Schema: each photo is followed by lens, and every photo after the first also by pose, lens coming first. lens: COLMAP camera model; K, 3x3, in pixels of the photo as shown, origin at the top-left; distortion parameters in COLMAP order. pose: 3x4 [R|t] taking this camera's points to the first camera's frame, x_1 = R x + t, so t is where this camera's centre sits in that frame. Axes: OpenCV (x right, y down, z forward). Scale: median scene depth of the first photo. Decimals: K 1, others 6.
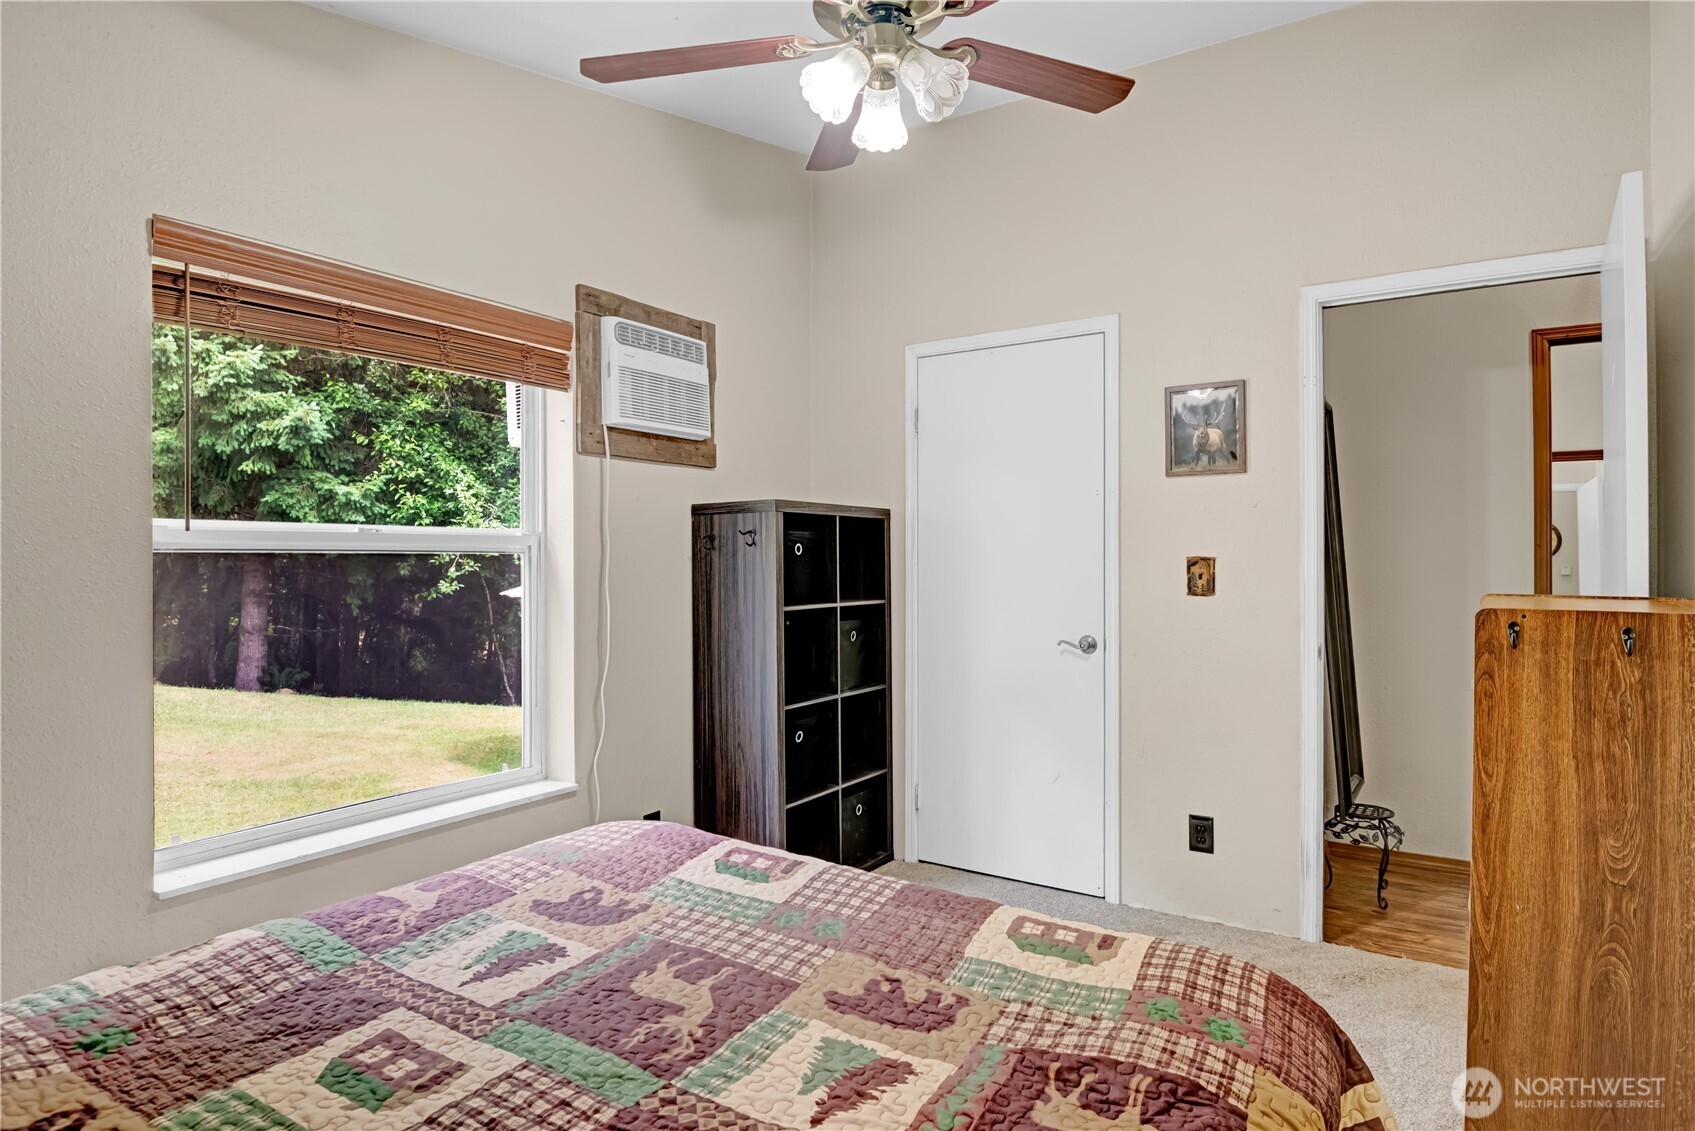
lens RADIAL K [[931.3, 0, 852.4], [0, 931.3, 564.3], [0, 0, 1]] dist [-0.024718, -0.005977]
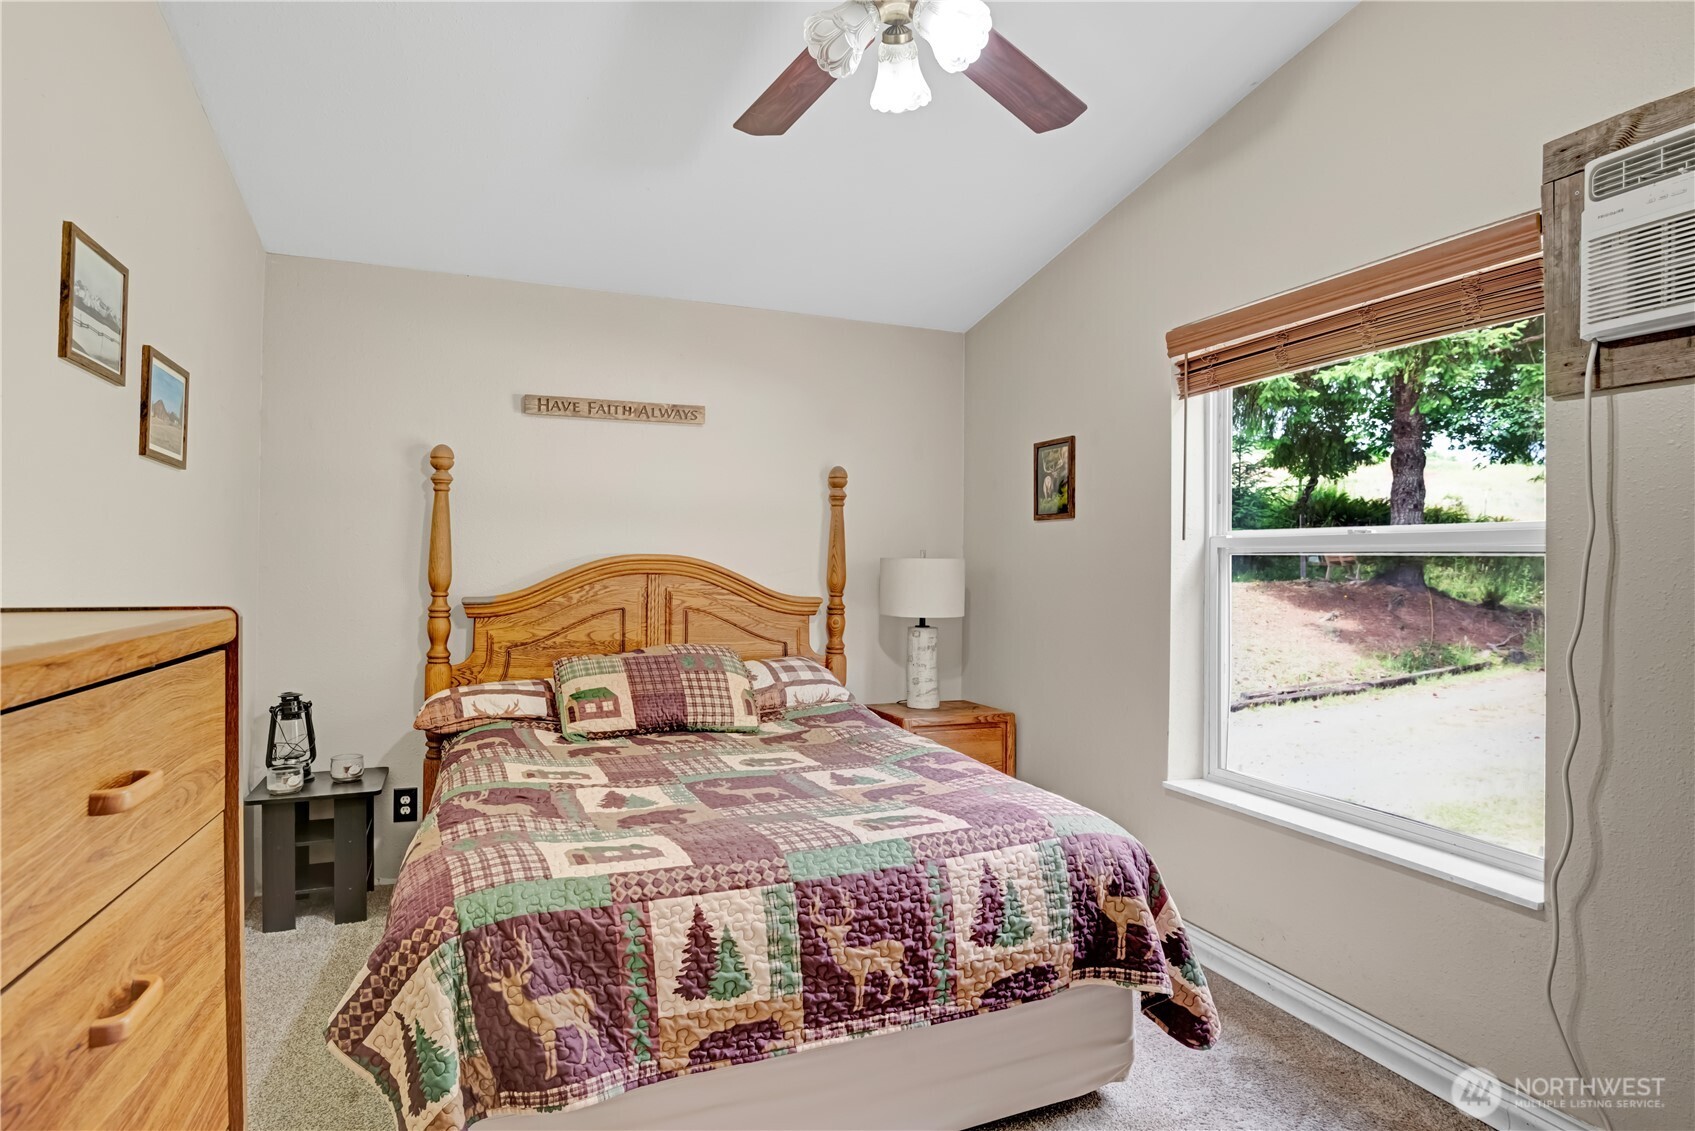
lens RADIAL K [[931.3, 0, 852.4], [0, 931.3, 557.2], [0, 0, 1]] dist [-0.024718, -0.005977]
pose [[-0.594810, -0.007696, -0.803829, 0.930814], [-0.016528, 0.999860, 0.002657, -0.004818], [0.803696, 0.014866, -0.594854, 1.791088]]
